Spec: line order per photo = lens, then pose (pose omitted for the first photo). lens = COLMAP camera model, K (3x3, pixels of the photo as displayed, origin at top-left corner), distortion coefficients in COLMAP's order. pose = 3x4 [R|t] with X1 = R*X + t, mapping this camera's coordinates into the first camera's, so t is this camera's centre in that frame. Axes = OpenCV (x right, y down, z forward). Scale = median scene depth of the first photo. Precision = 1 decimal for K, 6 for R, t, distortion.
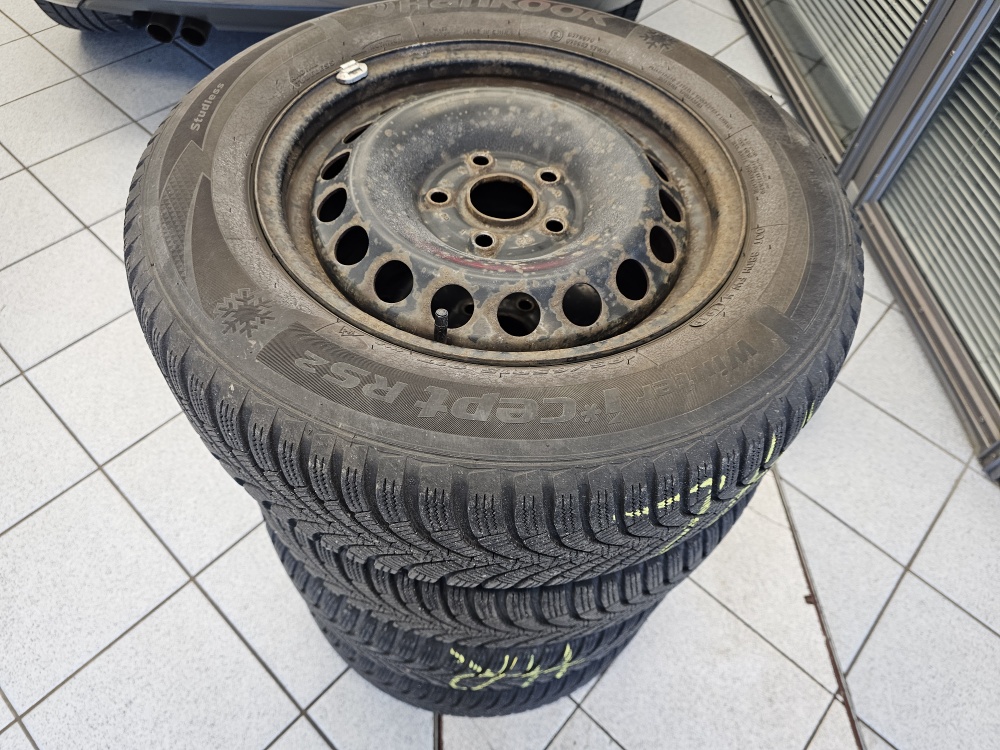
lens RADIAL K [[663.1, 0, 497.6], [0, 663.1, 377.9], [0, 0, 1]] dist [0.045846, -0.051196]
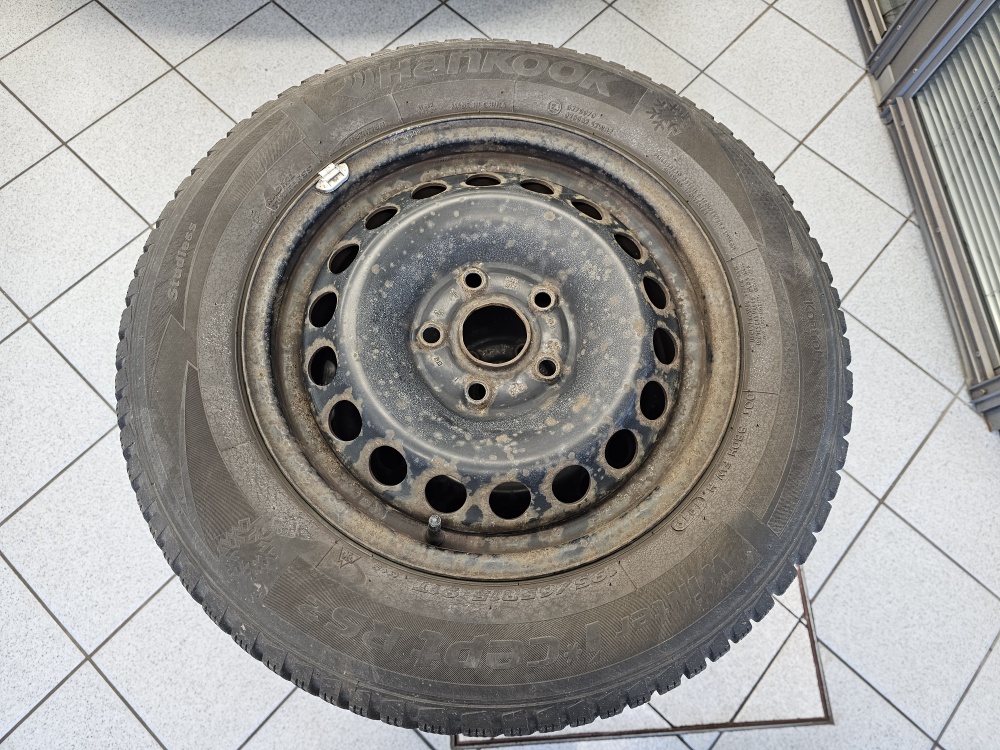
lens RADIAL K [[663.1, 0, 511.2], [0, 663.1, 339.6], [0, 0, 1]] dist [0.045846, -0.051196]
pose [[0.999955, -0.009258, -0.002126, 0.032208], [0.009489, 0.963284, 0.268317, -0.512889], [-0.000437, -0.268325, 0.963328, 0.051554]]
